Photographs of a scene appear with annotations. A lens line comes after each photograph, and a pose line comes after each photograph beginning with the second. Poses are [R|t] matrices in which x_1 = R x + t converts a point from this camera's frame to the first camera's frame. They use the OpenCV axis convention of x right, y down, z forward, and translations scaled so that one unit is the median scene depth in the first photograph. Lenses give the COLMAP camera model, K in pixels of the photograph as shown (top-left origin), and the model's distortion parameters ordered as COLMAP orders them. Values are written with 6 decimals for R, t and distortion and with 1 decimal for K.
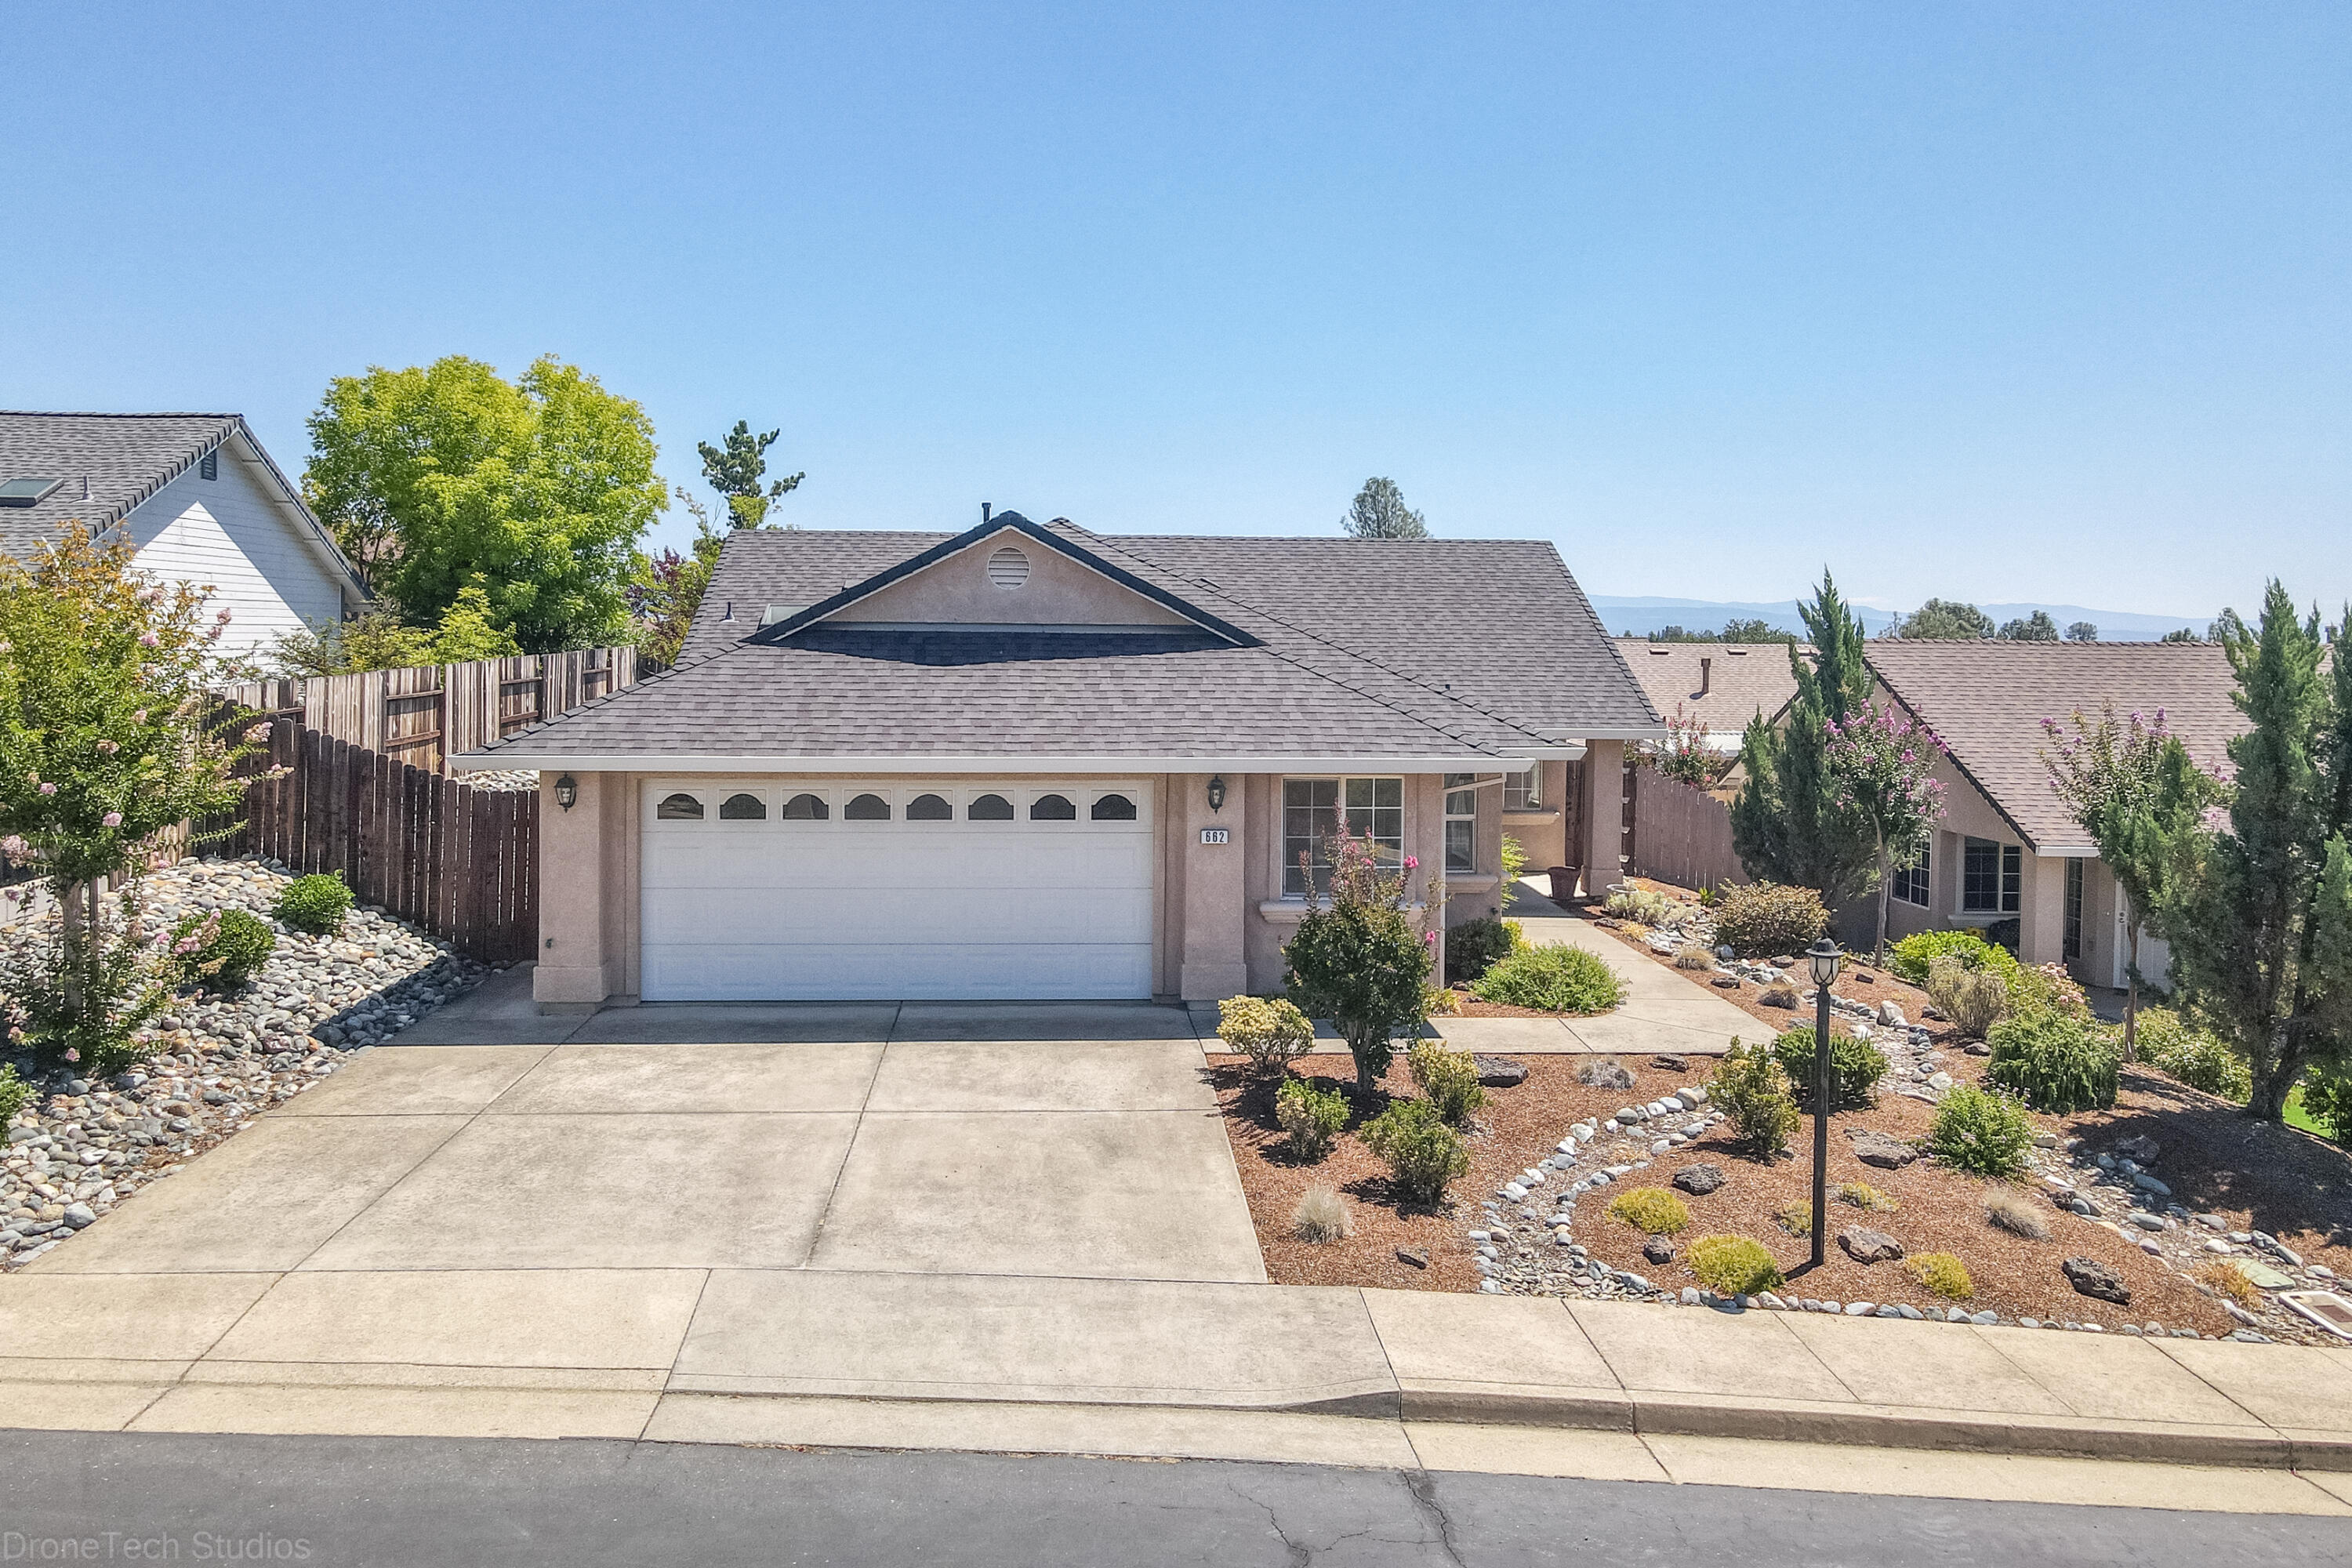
lens RADIAL K [[1727.4, 0, 1163.3], [0, 1727.4, 717.8], [0, 0, 1]] dist [0.008647, 0.006447]
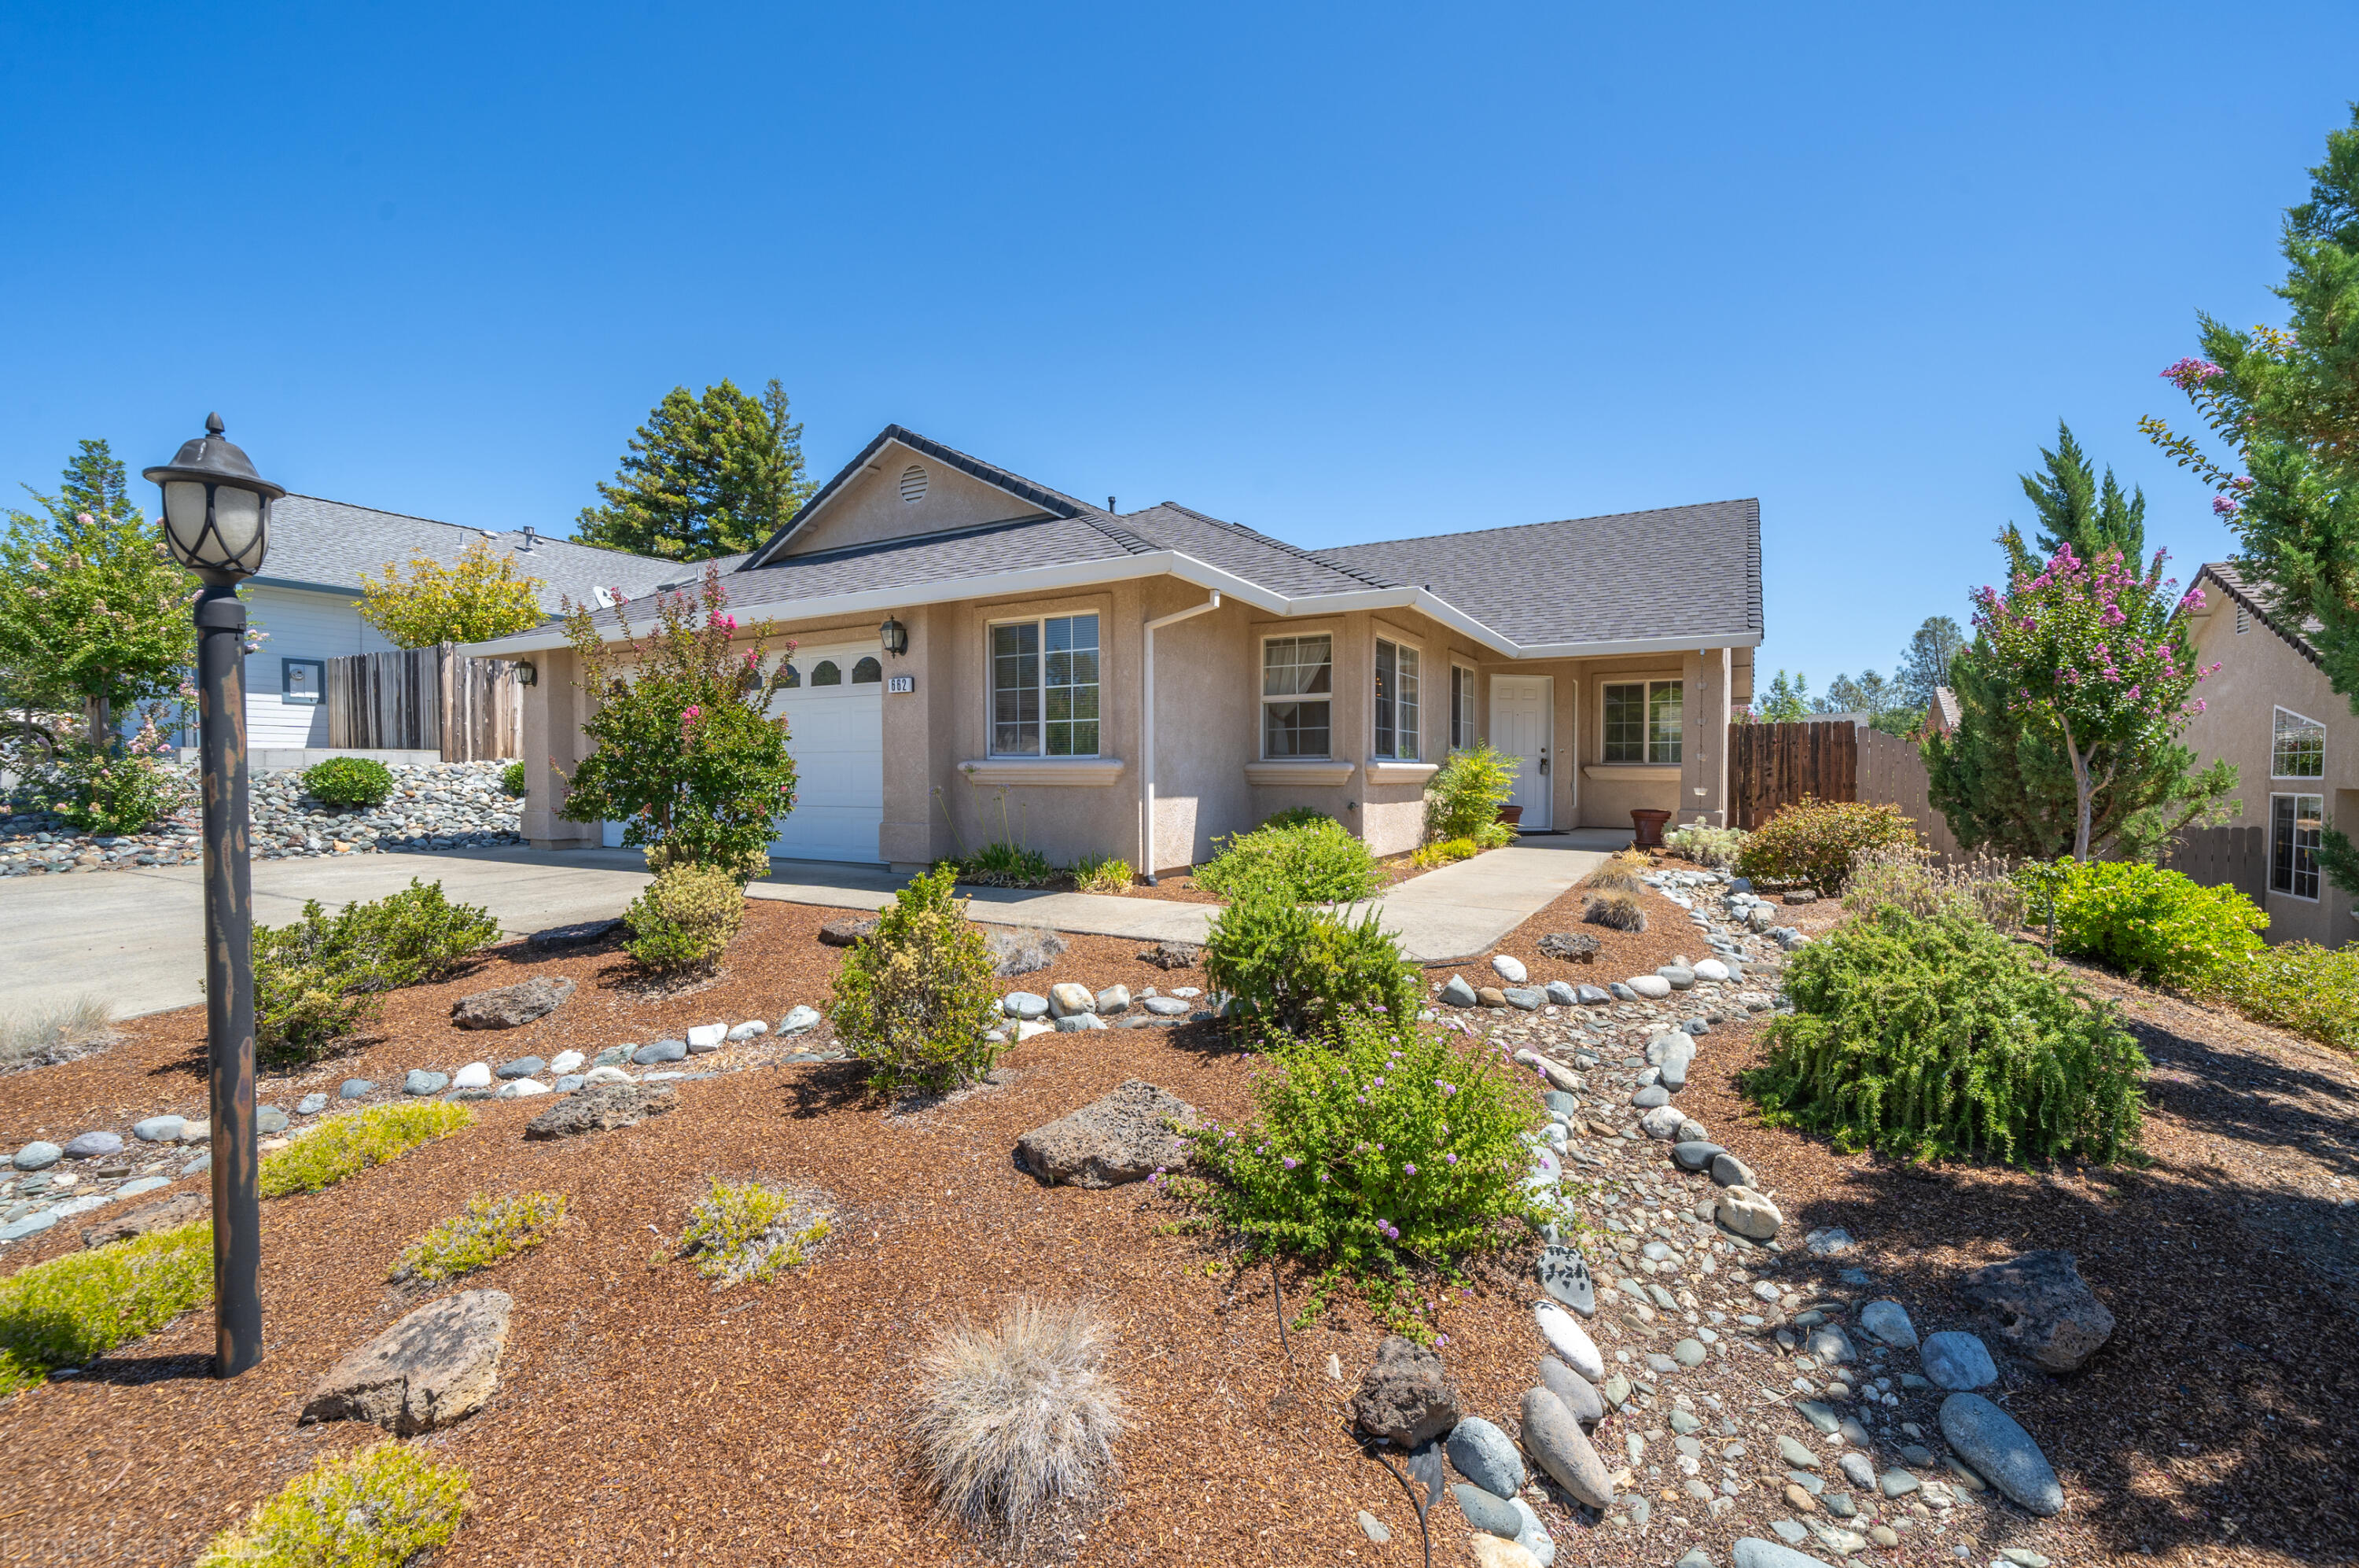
lens RADIAL K [[983.4, 0, 1177.3], [0, 983.4, 807.8], [0, 0, 1]] dist [0.001454, -0.000177]
pose [[0.835444, 0.010507, -0.549475, 0.493069], [-0.016754, 0.999839, -0.006355, 0.150102], [0.549320, 0.014515, 0.835486, 0.709983]]
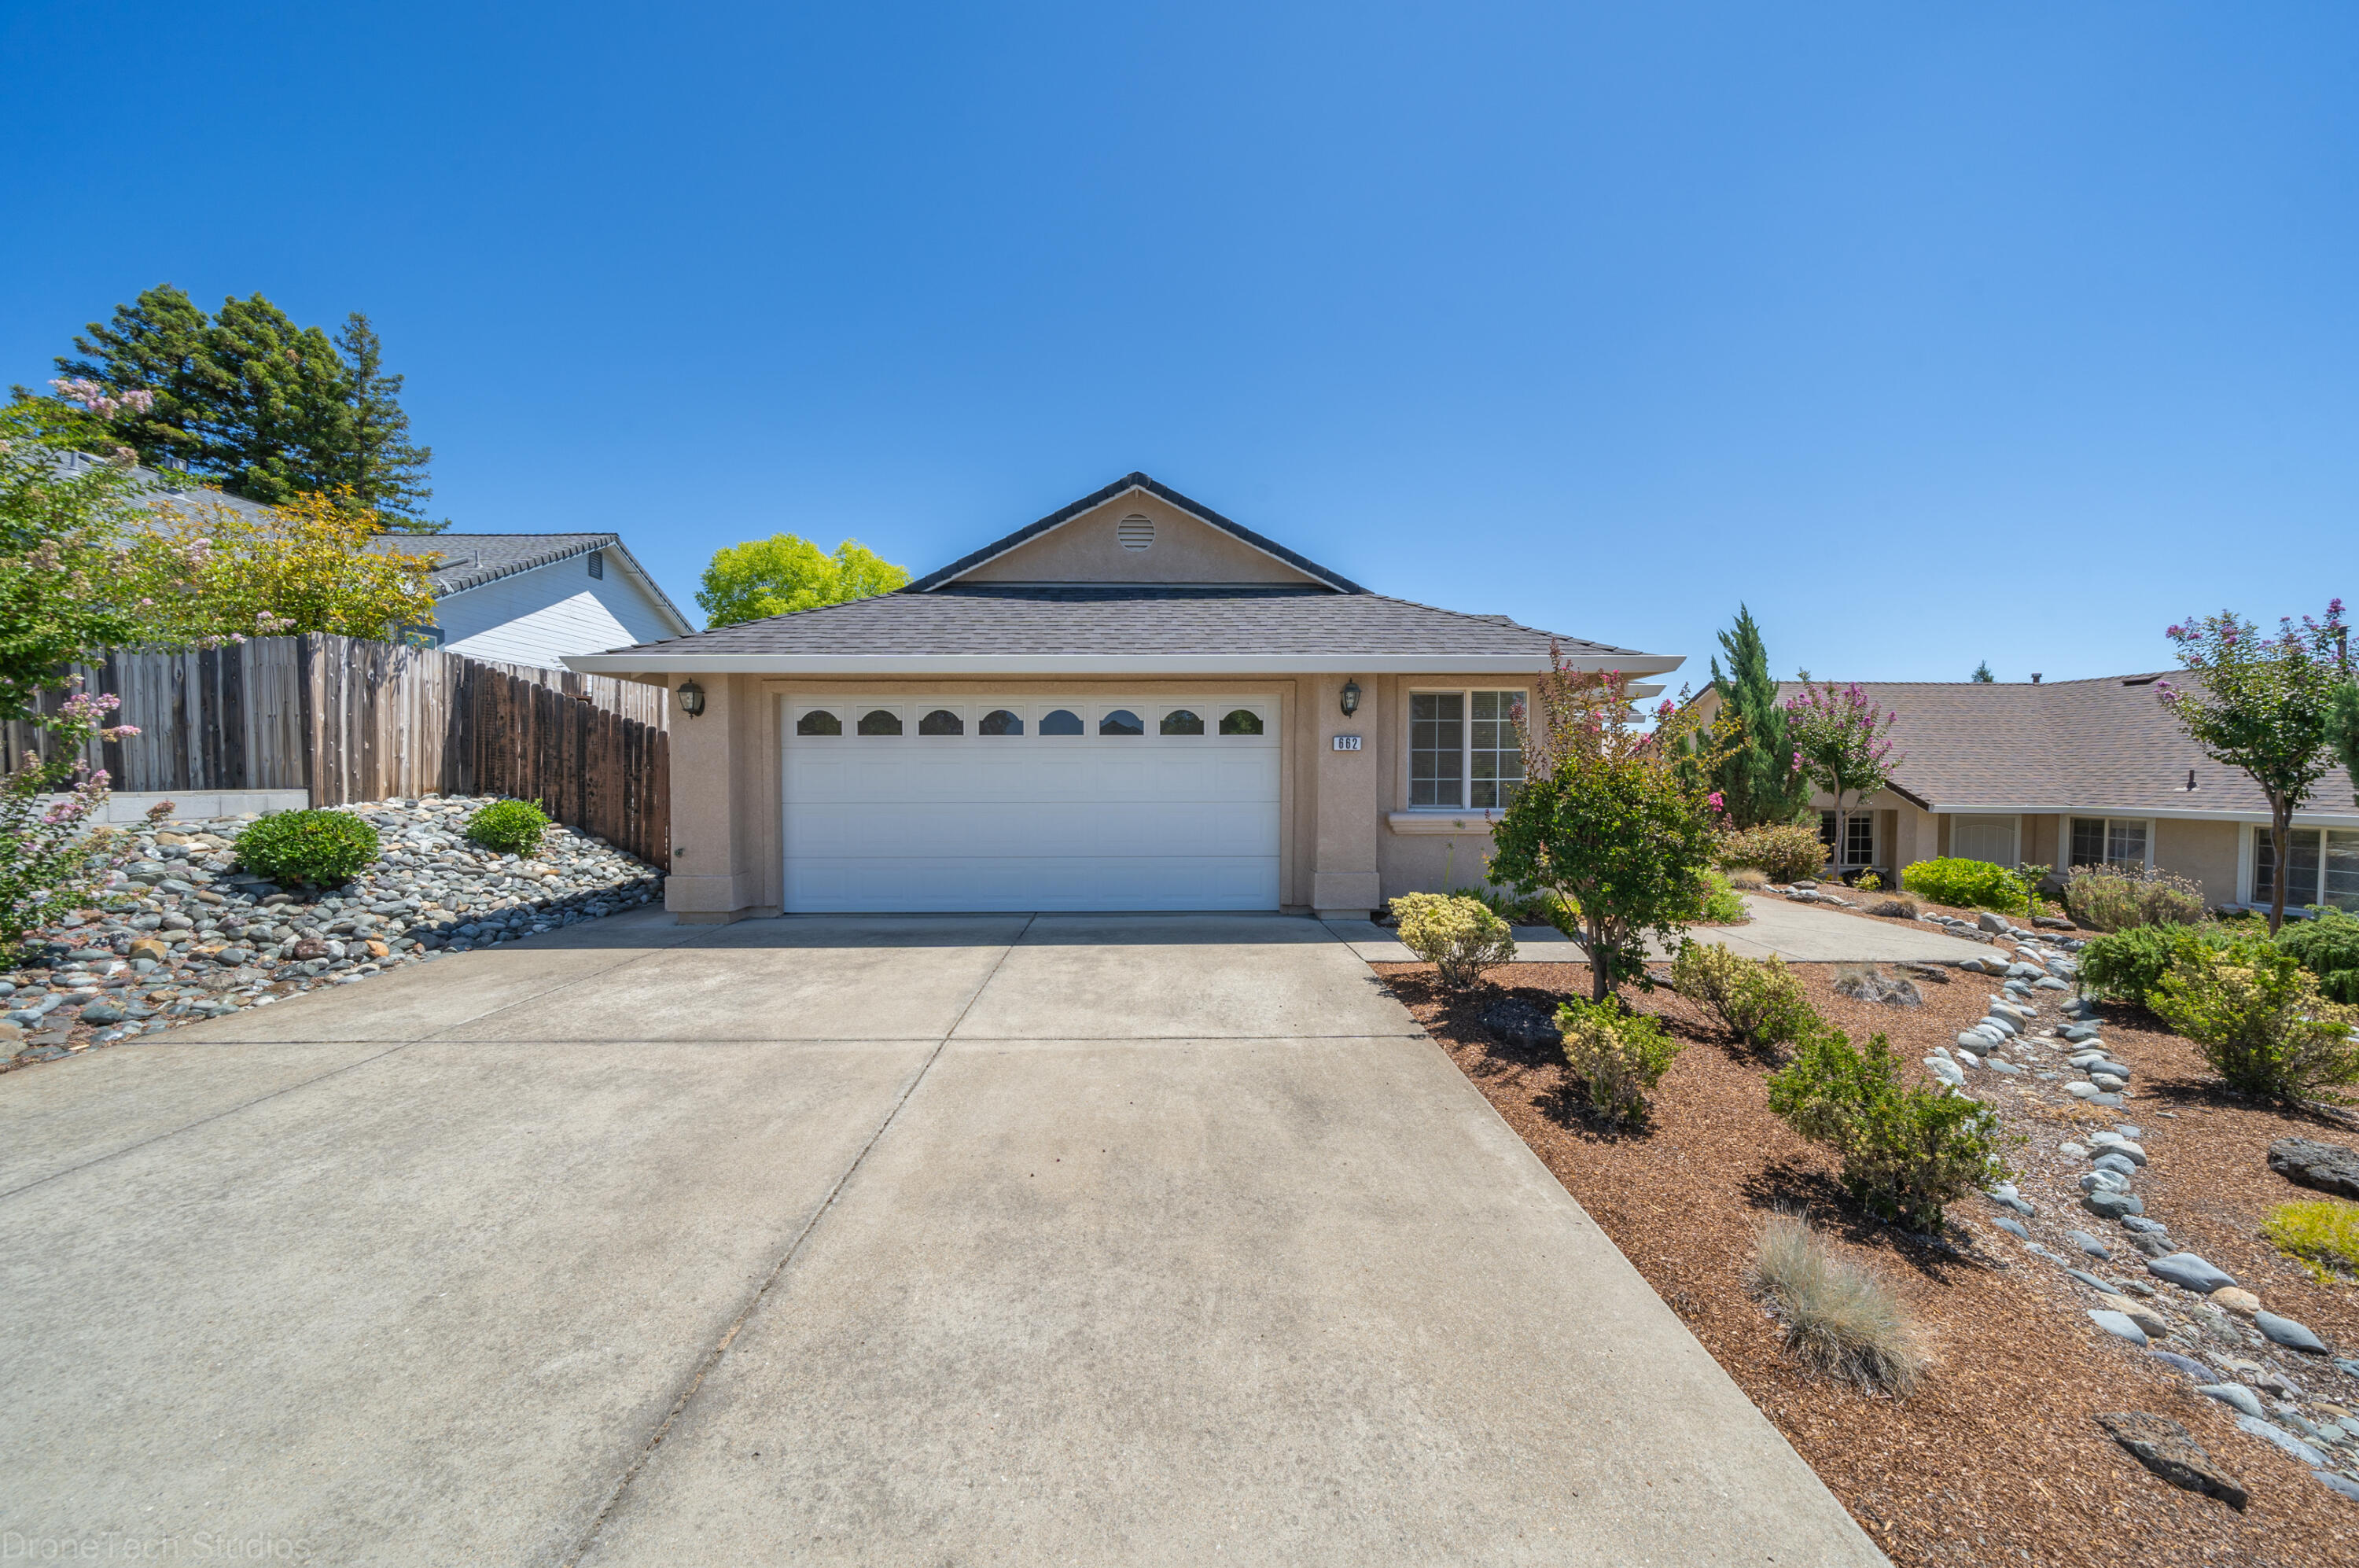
lens RADIAL K [[806.9, 0, 1173.6], [0, 806.9, 806.8], [0, 0, 1]] dist [-0.004487, 0.000252]
pose [[0.999189, -0.008041, -0.039463, -0.057029], [0.007756, 0.999943, -0.007373, 0.119162], [0.039520, 0.007061, 0.999194, 0.593793]]
